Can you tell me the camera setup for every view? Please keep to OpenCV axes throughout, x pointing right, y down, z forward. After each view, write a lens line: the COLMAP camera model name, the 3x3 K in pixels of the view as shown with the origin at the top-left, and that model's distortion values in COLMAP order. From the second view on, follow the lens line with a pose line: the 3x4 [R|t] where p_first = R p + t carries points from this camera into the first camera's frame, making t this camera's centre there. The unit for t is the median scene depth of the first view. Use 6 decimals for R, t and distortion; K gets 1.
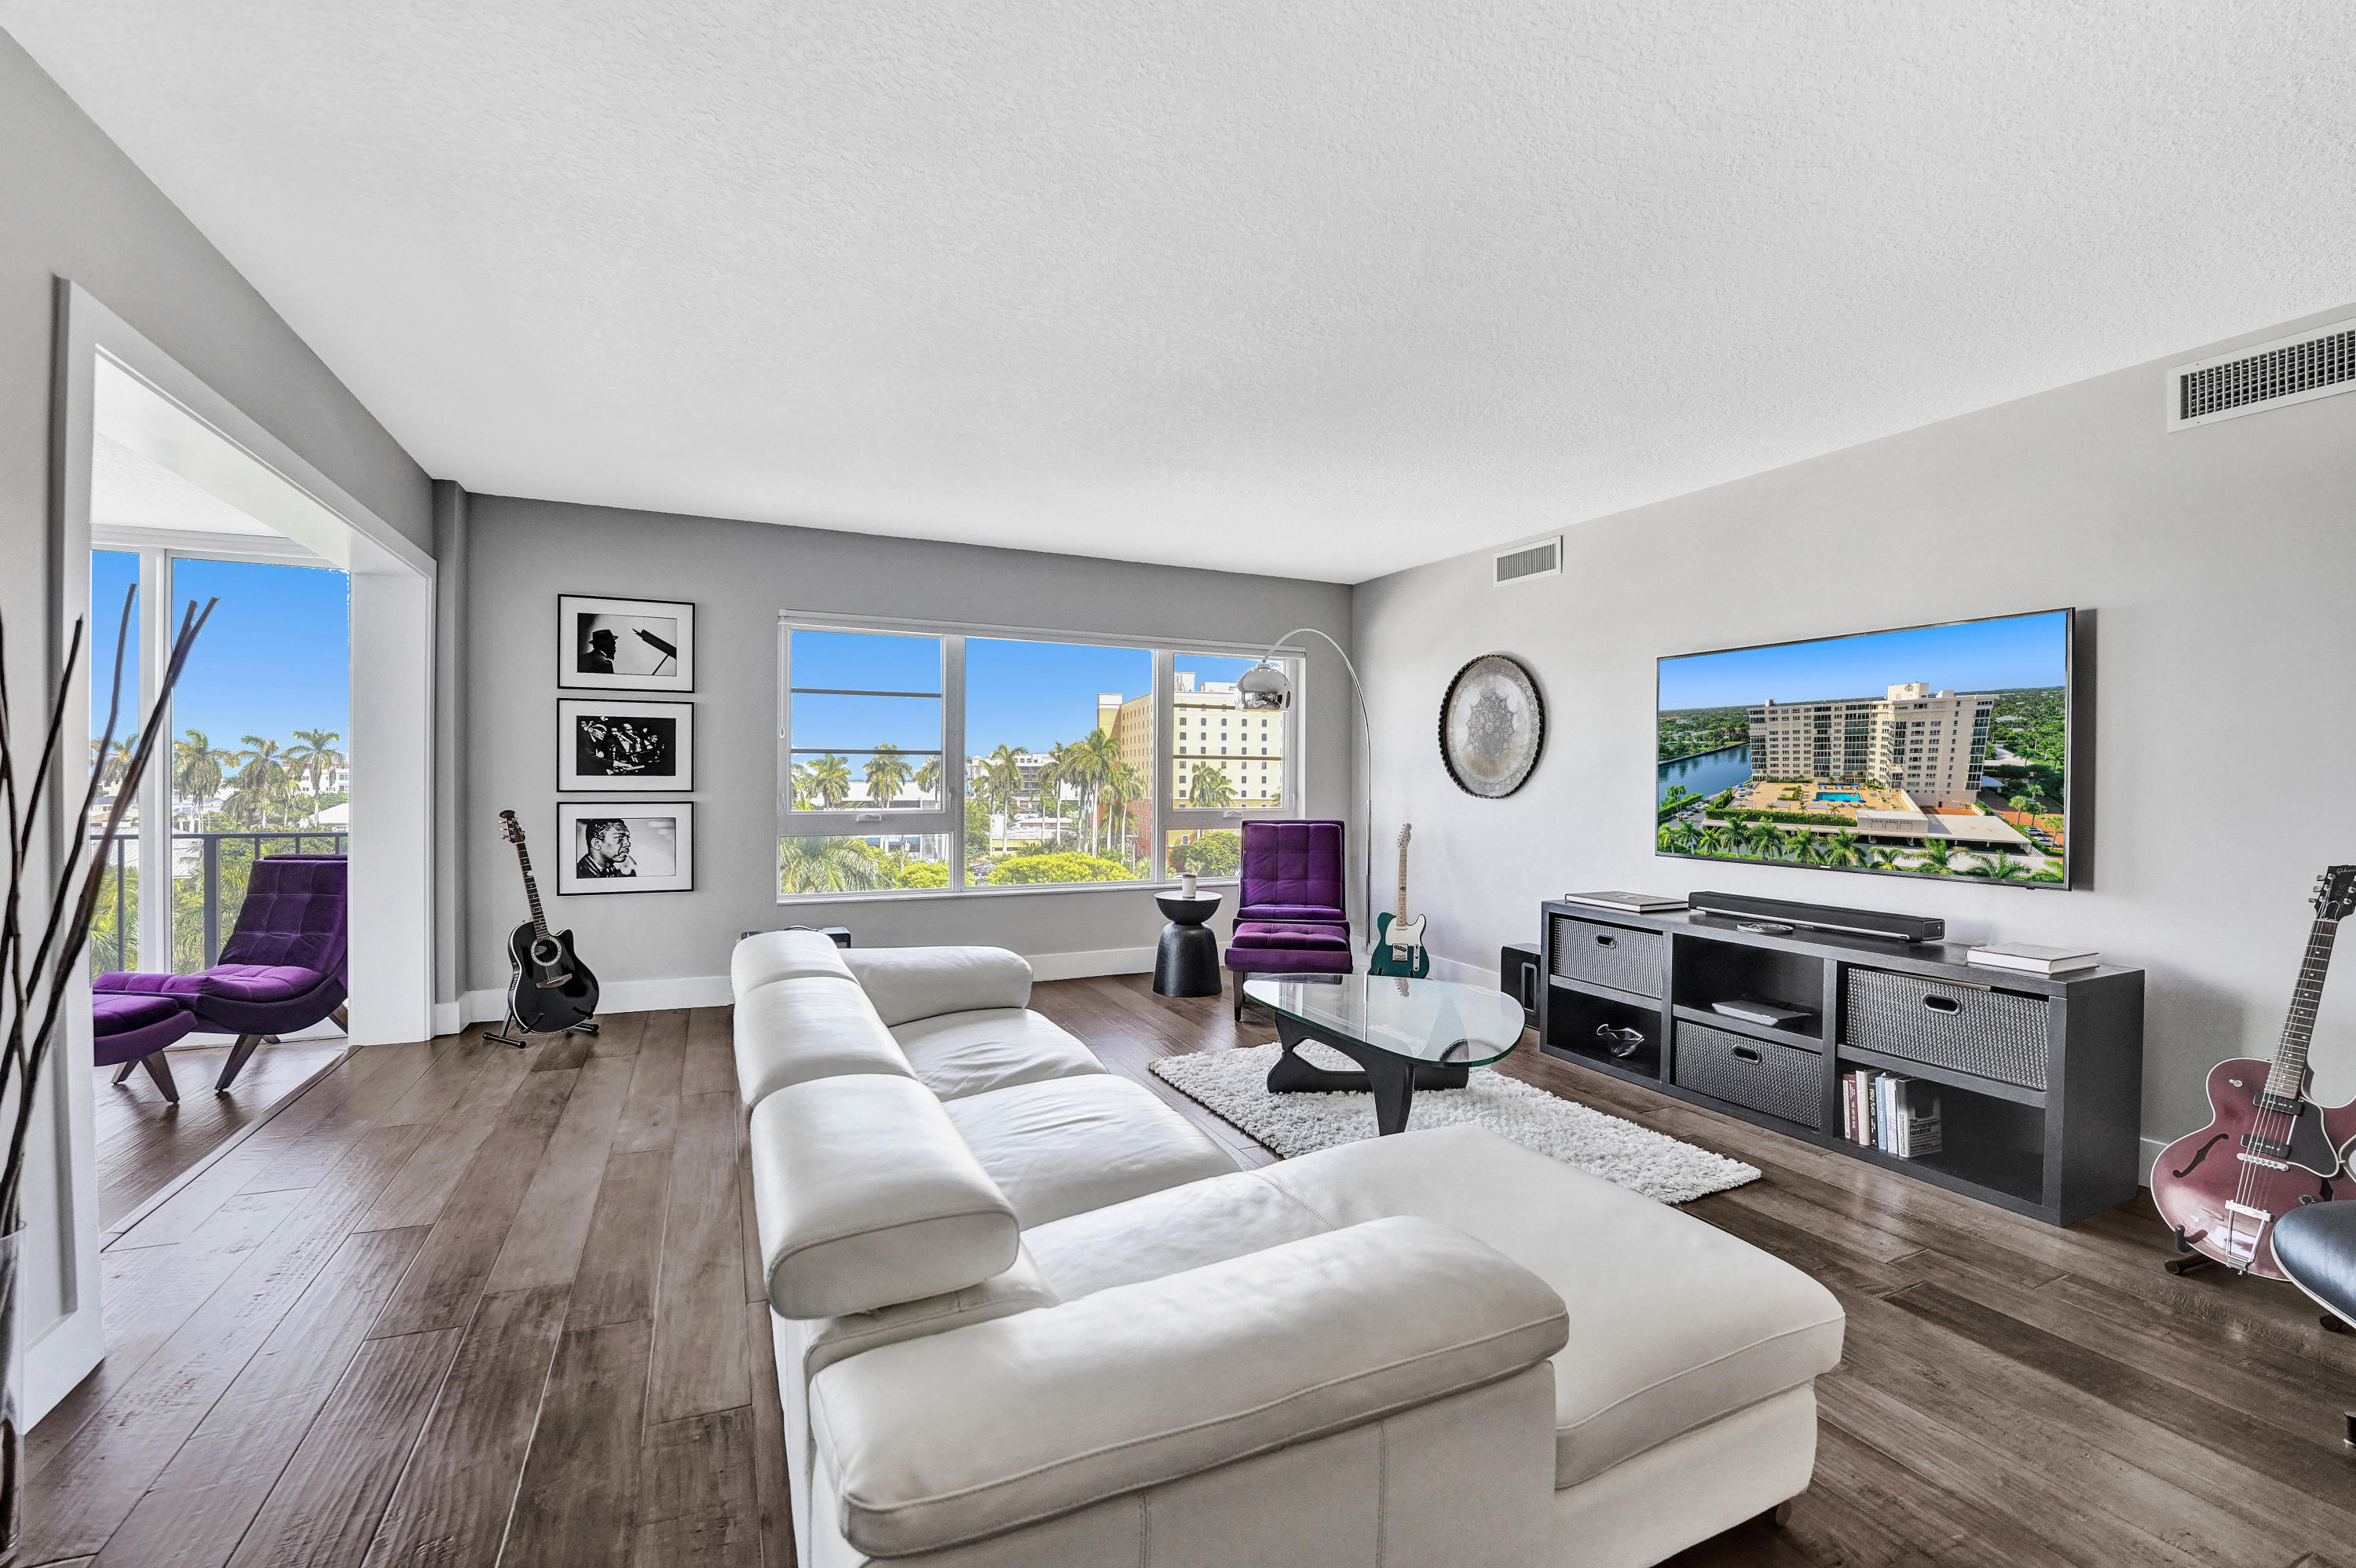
lens RADIAL K [[1000.0, 0, 1183.3], [0, 1000.0, 783.9], [0, 0, 1]] dist [-0.034989, 0.015888]
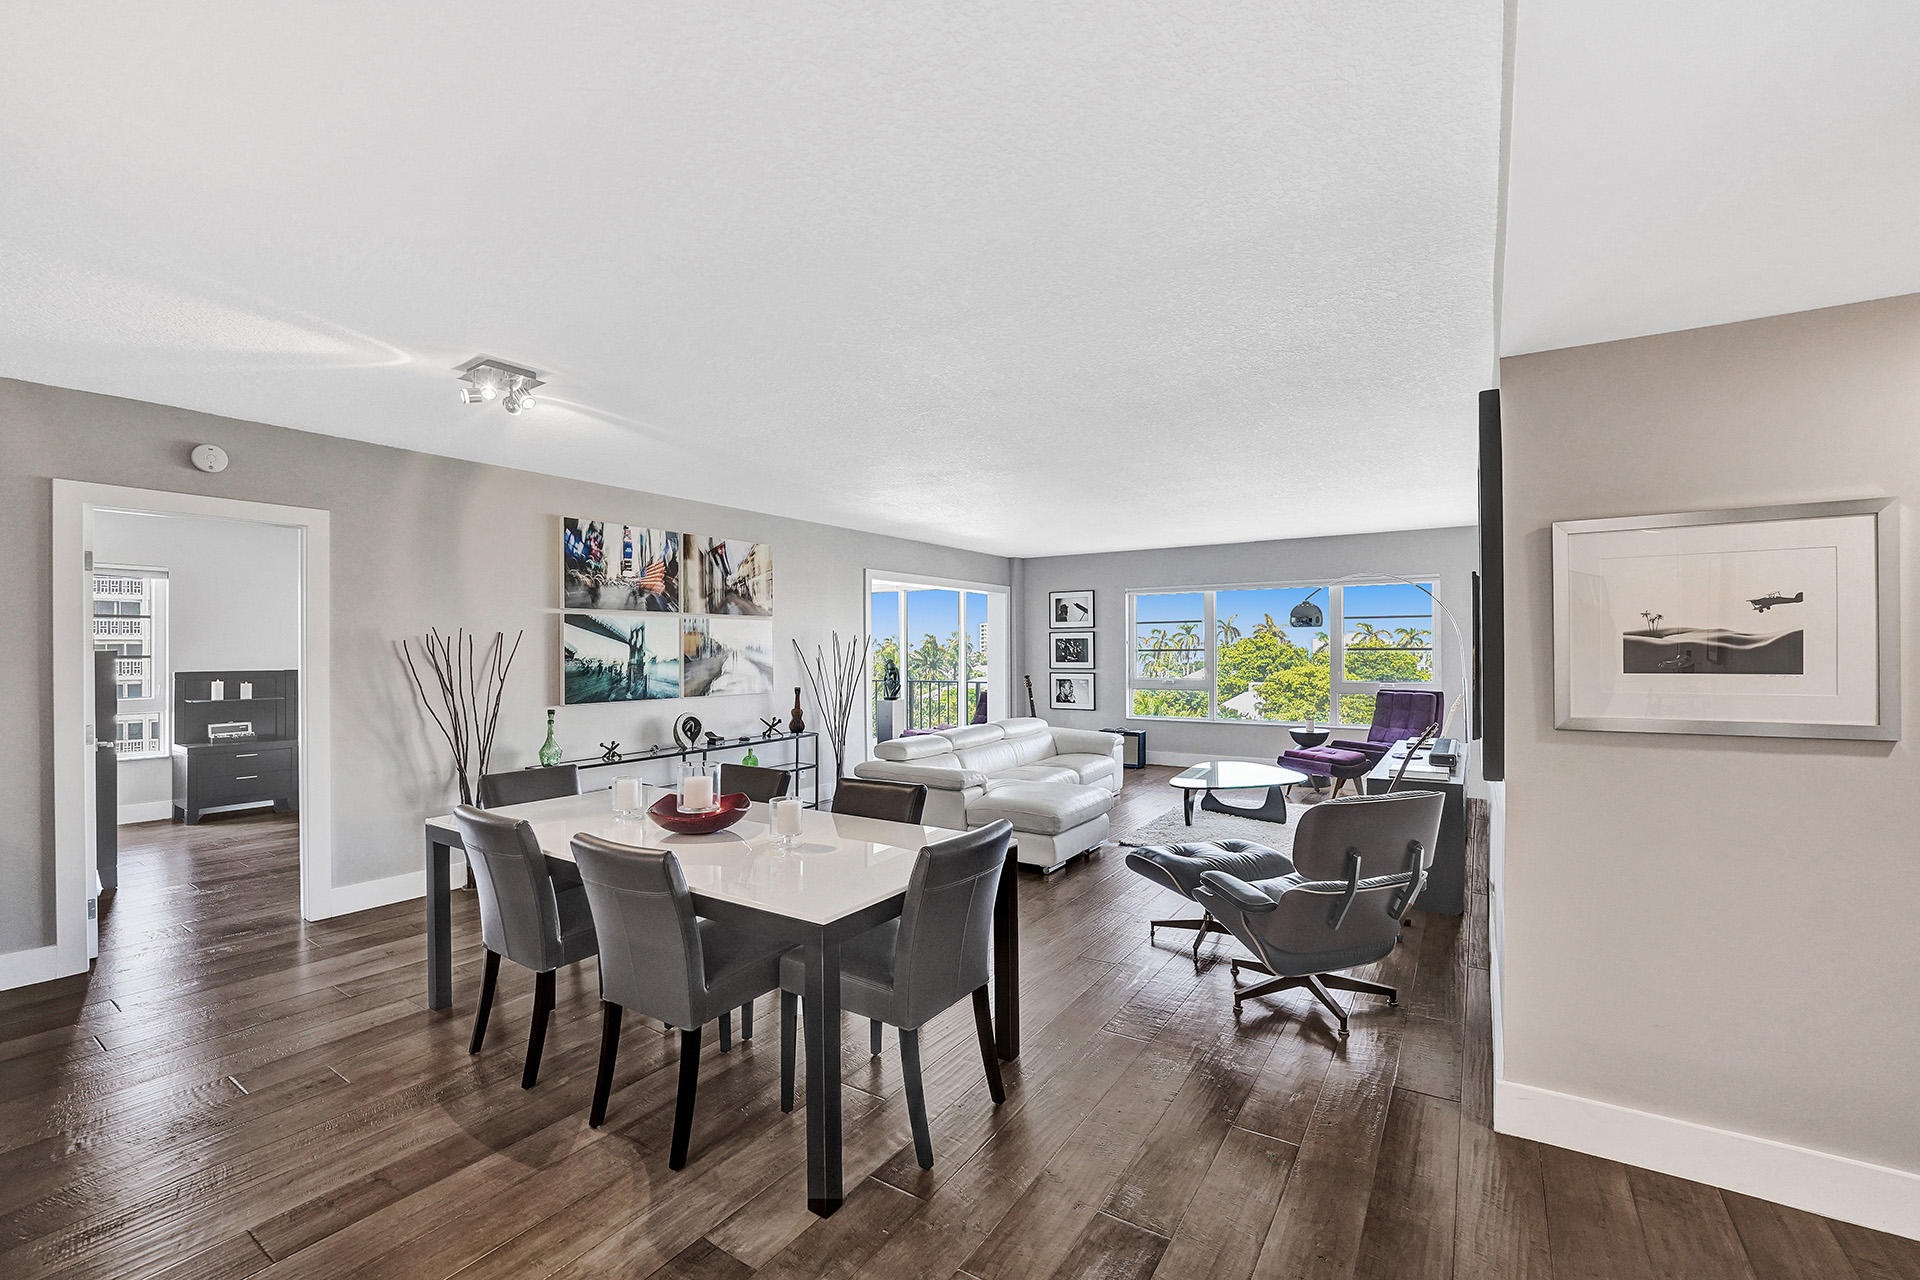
lens RADIAL K [[783.5, 0, 972.0], [0, 783.5, 650.0], [0, 0, 1]] dist [-0.017839, 0.000095]
pose [[0.533500, -0.006932, -0.845772, 1.095778], [0.000365, 0.999968, -0.007965, -0.026453], [0.845800, 0.003941, 0.533486, -0.293489]]
